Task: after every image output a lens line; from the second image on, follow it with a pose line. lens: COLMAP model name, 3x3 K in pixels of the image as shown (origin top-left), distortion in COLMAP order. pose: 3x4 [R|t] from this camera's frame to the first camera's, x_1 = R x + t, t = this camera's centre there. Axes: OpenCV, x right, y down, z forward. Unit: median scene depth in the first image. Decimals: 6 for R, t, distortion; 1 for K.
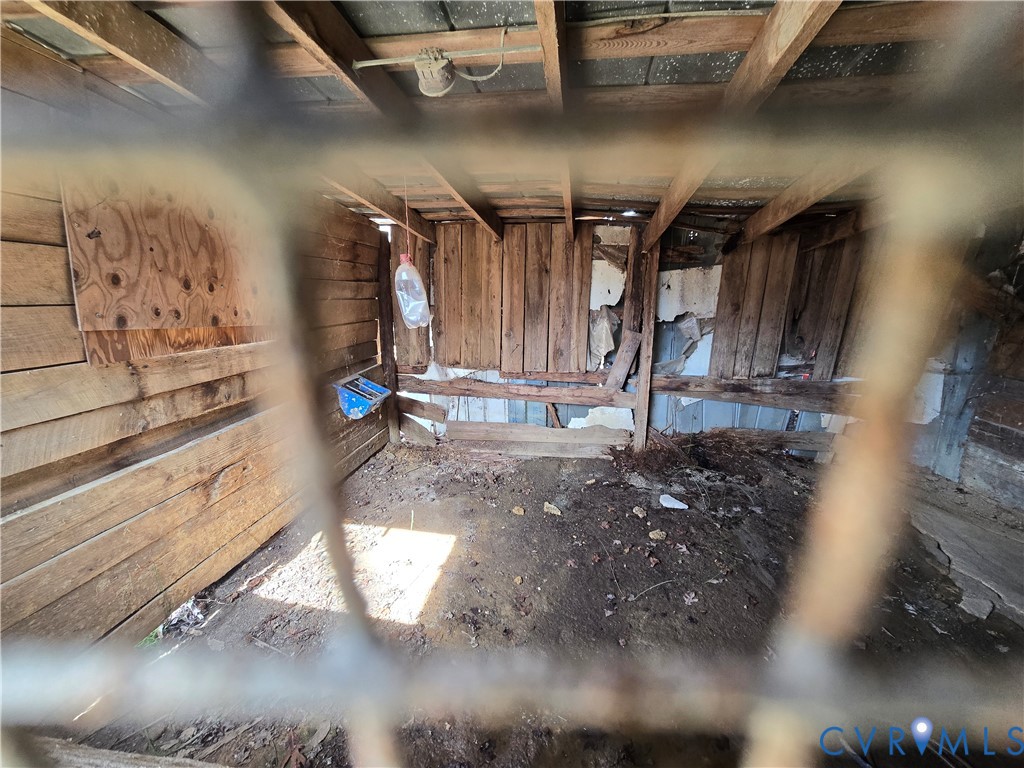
lens RADIAL K [[410.2, 0, 508.0], [0, 410.2, 383.0], [0, 0, 1]] dist [-0.006445, 0.000234]
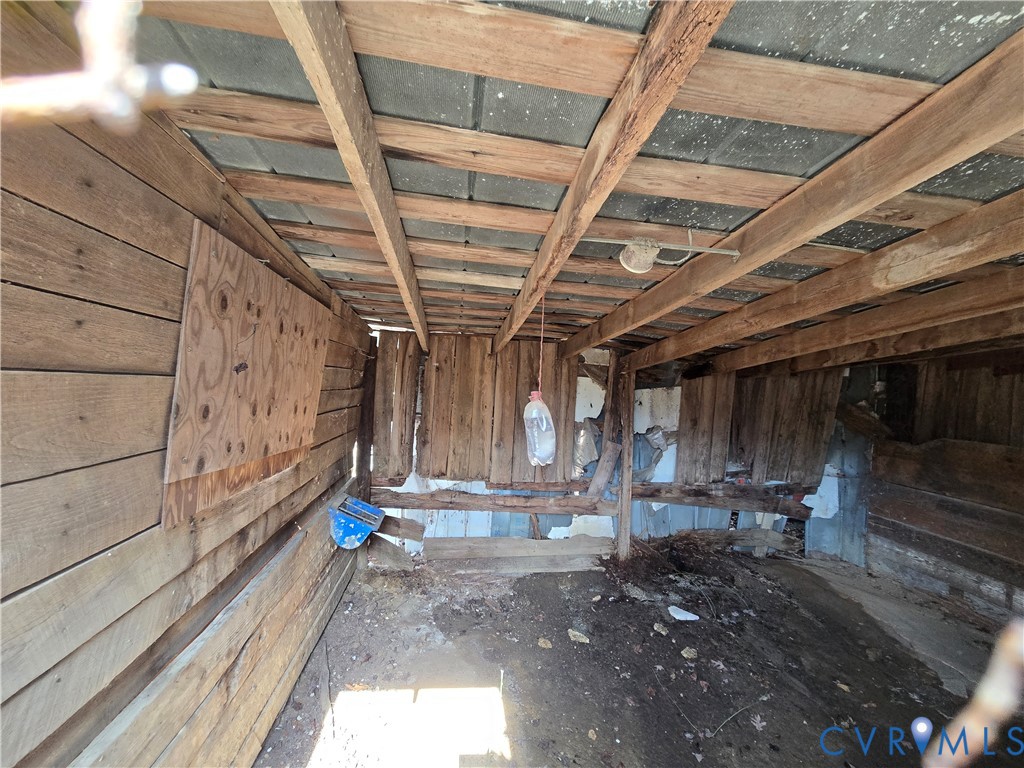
lens RADIAL K [[410.2, 0, 513.0], [0, 410.2, 387.1], [0, 0, 1]] dist [-0.006445, 0.000234]
pose [[0.958362, 0.040801, 0.282626, -0.276971], [0.017986, 0.979149, -0.202344, -0.058379], [-0.284988, 0.199002, 0.937646, 0.034114]]
